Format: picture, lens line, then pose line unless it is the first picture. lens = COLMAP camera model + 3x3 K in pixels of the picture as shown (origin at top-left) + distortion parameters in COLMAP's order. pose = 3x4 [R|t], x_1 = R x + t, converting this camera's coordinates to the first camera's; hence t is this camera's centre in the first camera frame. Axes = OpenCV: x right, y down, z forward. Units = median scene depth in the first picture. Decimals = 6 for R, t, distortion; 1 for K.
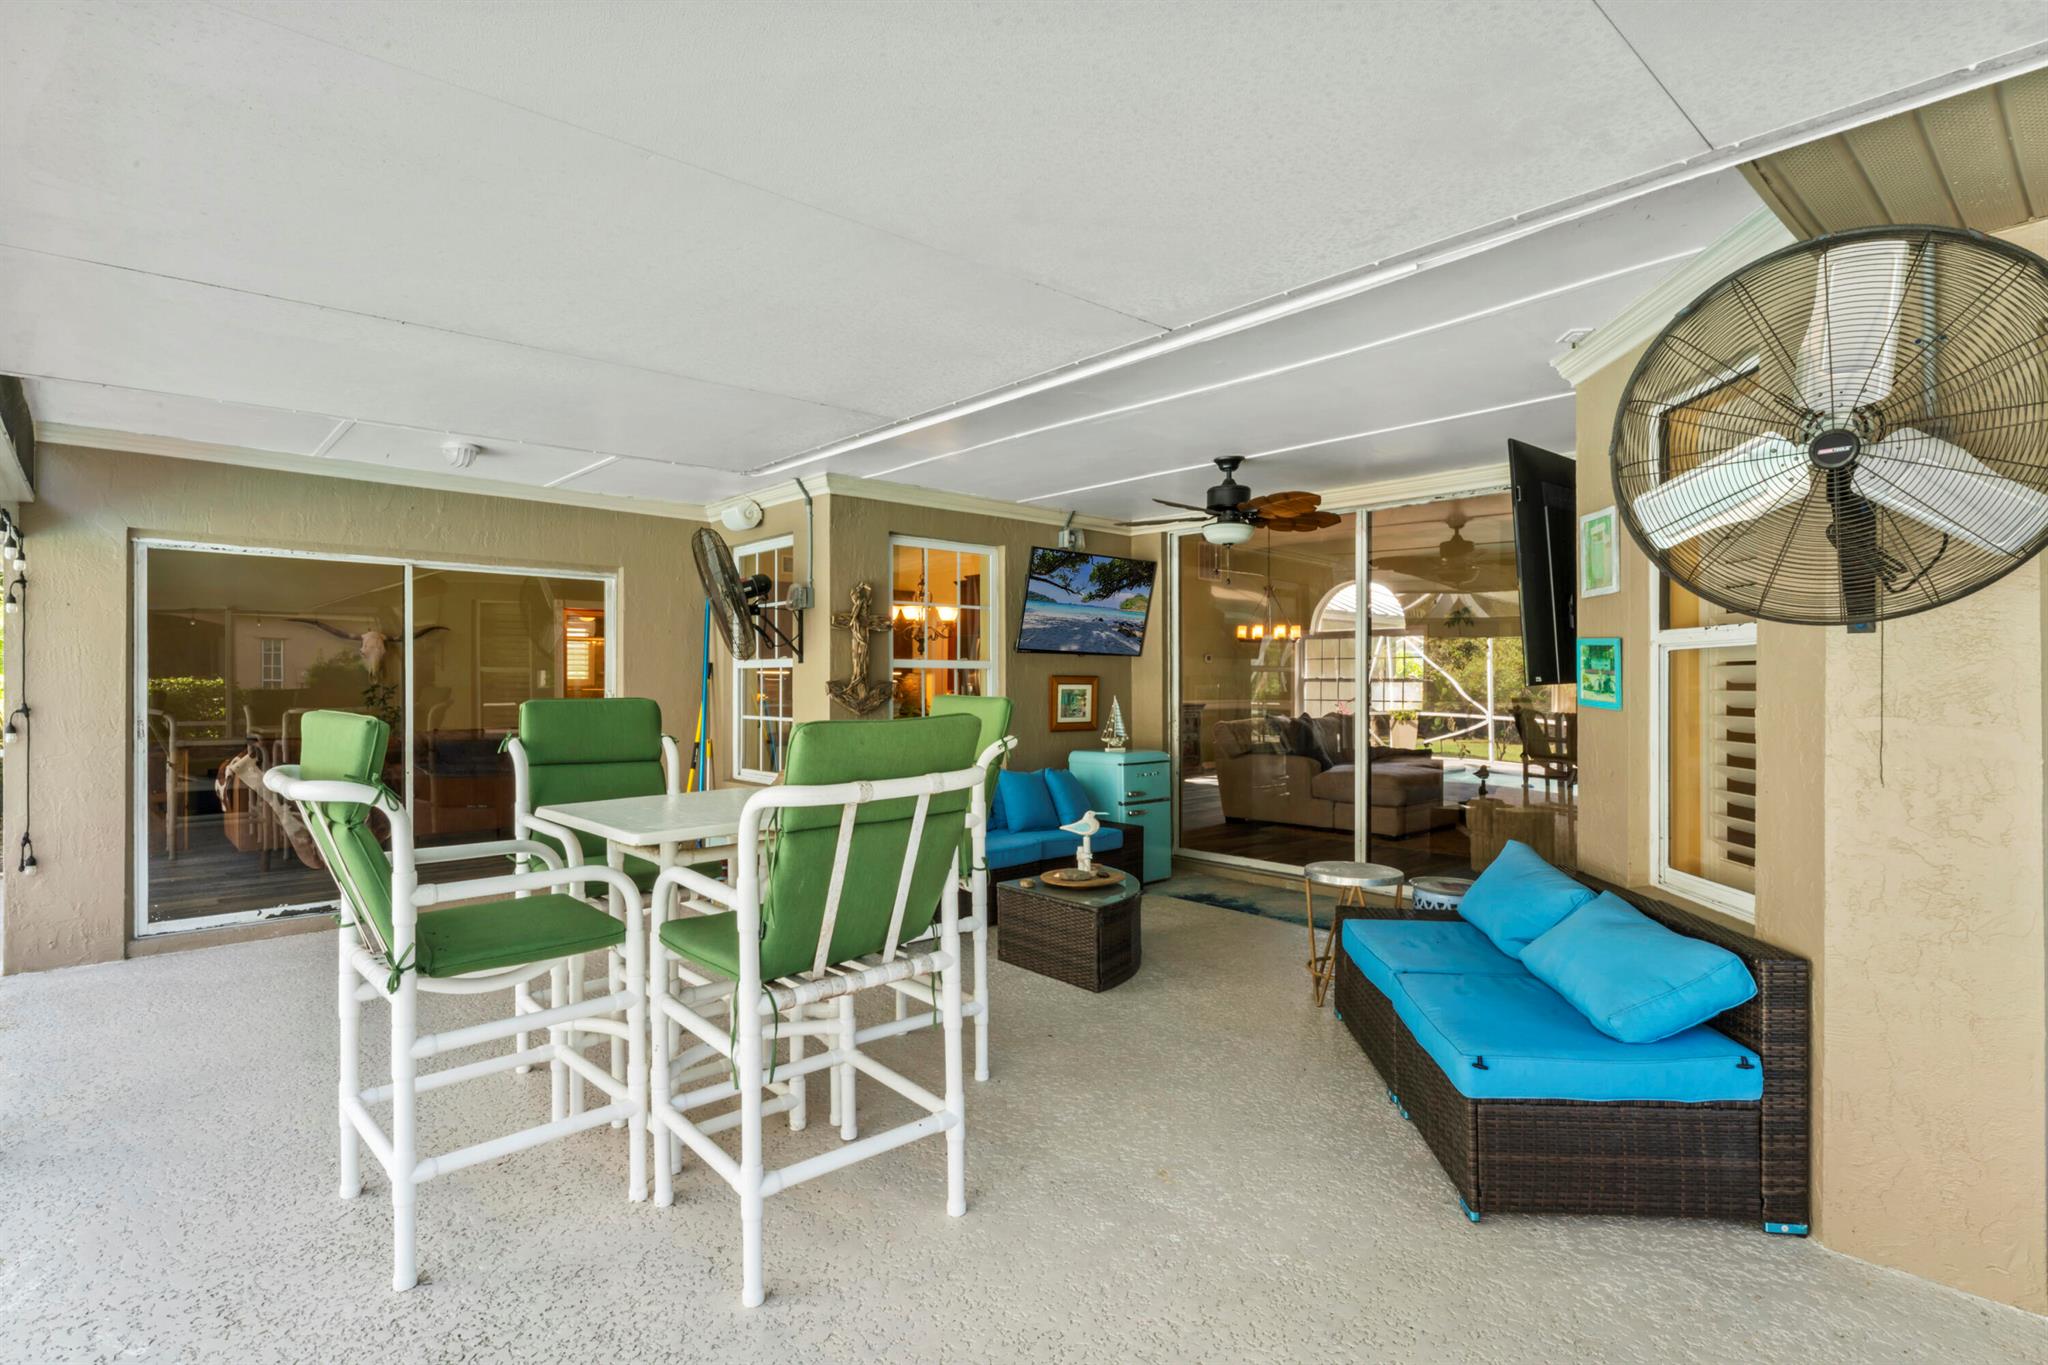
lens RADIAL K [[1025.9, 0, 1027.4], [0, 1025.9, 709.7], [0, 0, 1]] dist [0.000156, -0.000013]
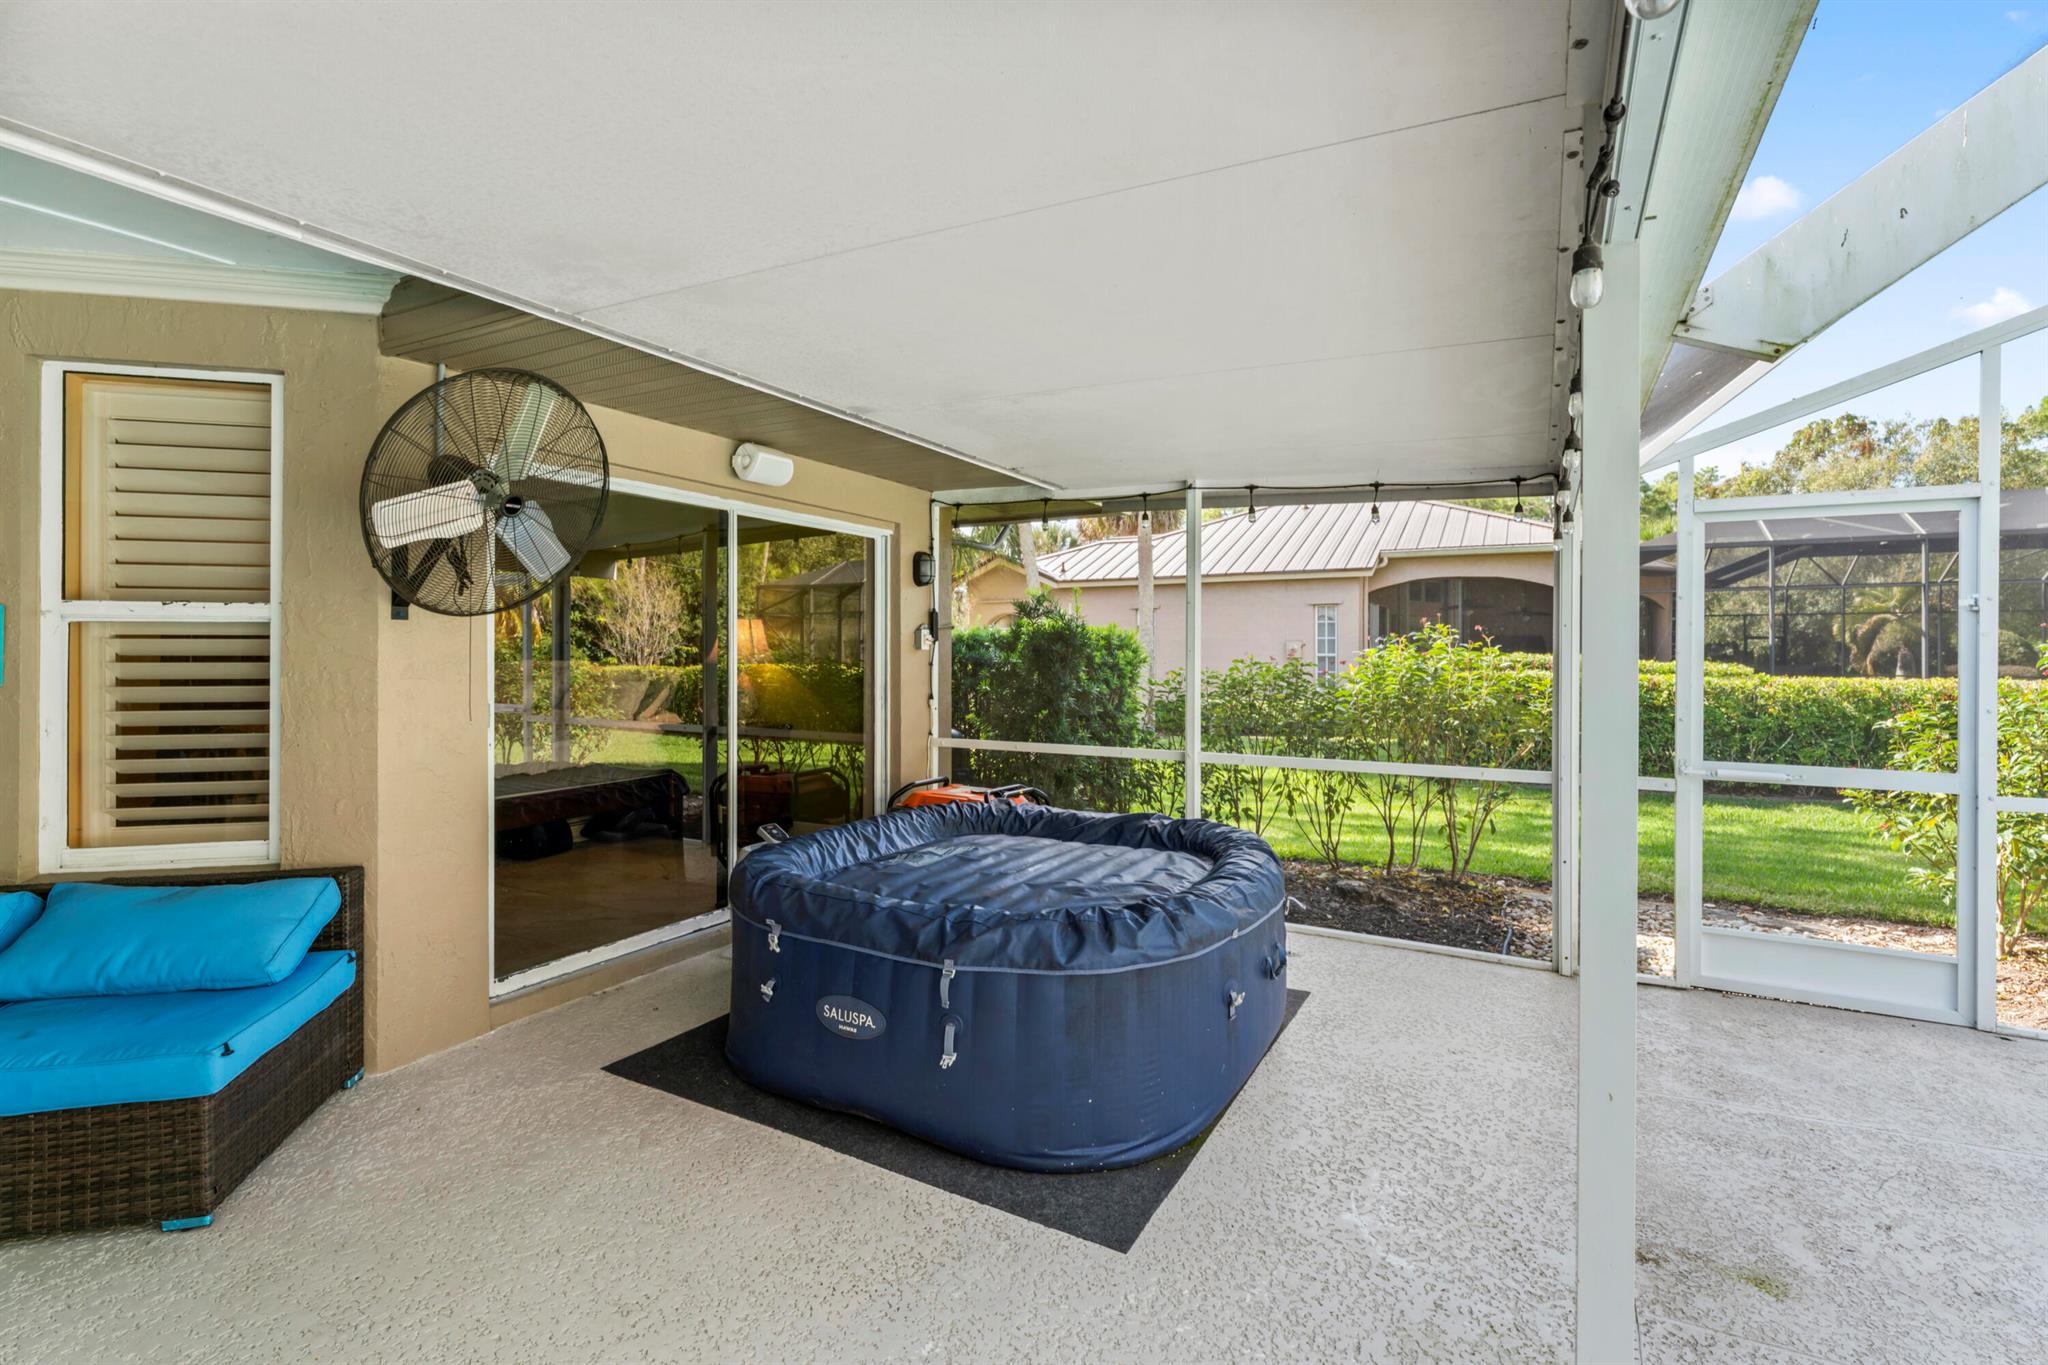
lens RADIAL K [[911.3, 0, 1029.7], [0, 911.3, 650.7], [0, 0, 1]] dist [-0.000846, -0.000158]
pose [[-0.314226, 0.002548, 0.949345, -0.610493], [0.027678, 0.999596, 0.006479, -0.014555], [-0.948945, 0.028312, -0.314169, 0.538465]]
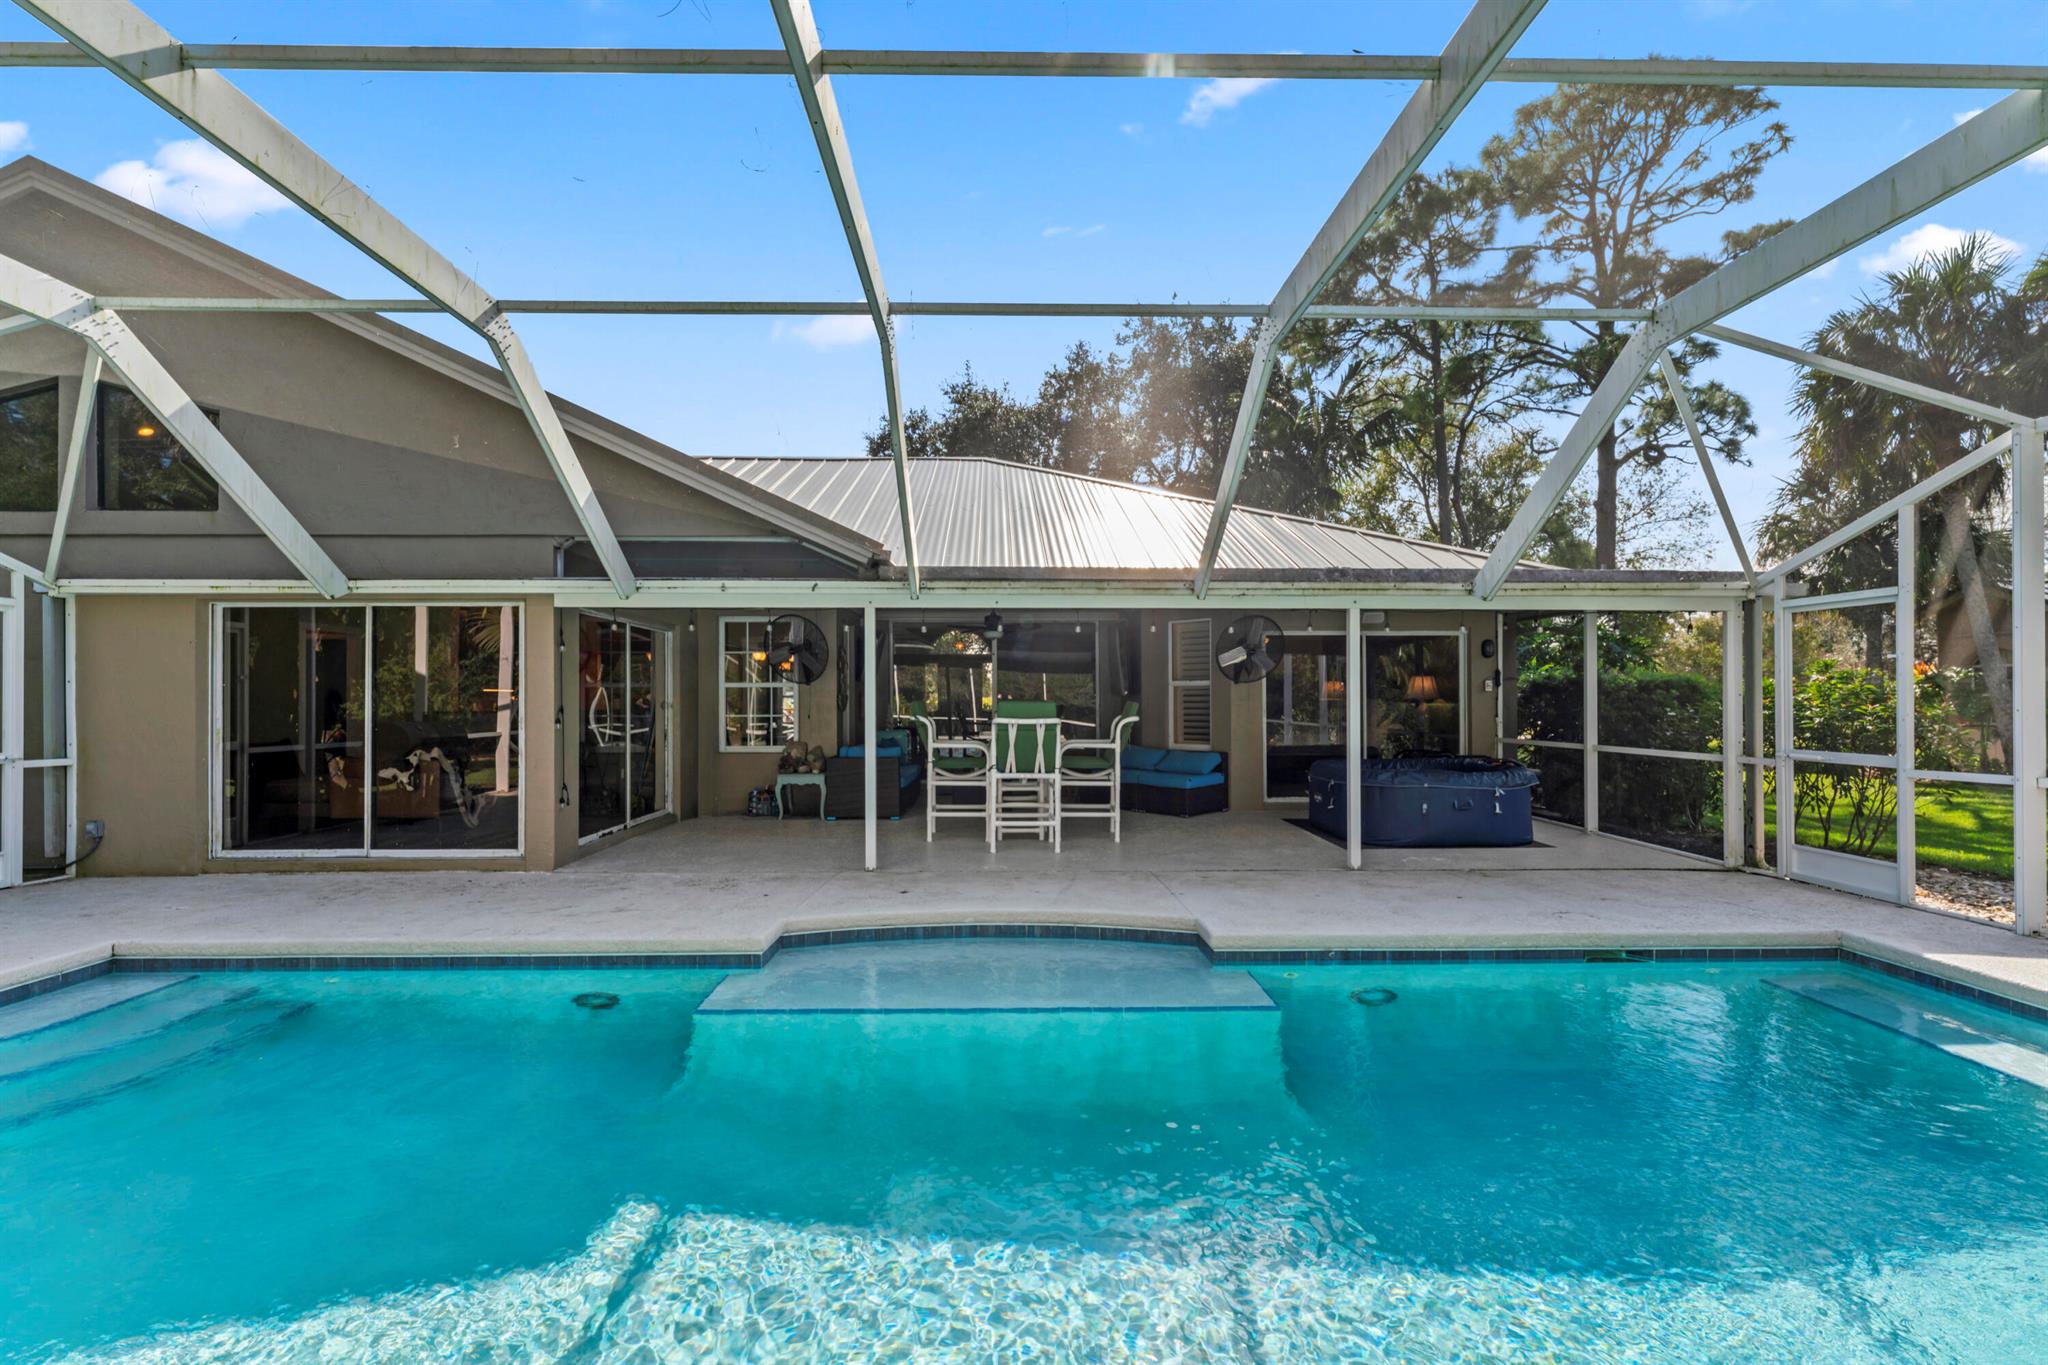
lens RADIAL K [[934.9, 0, 1024.0], [0, 934.9, 682.5], [0, 0, 1]] dist [-0.000093, -0.000007]
pose [[0.654280, 0.002962, 0.756246, -3.110798], [0.025151, 0.999354, -0.025674, 0.006625], [-0.755834, 0.035818, 0.653783, -1.125566]]
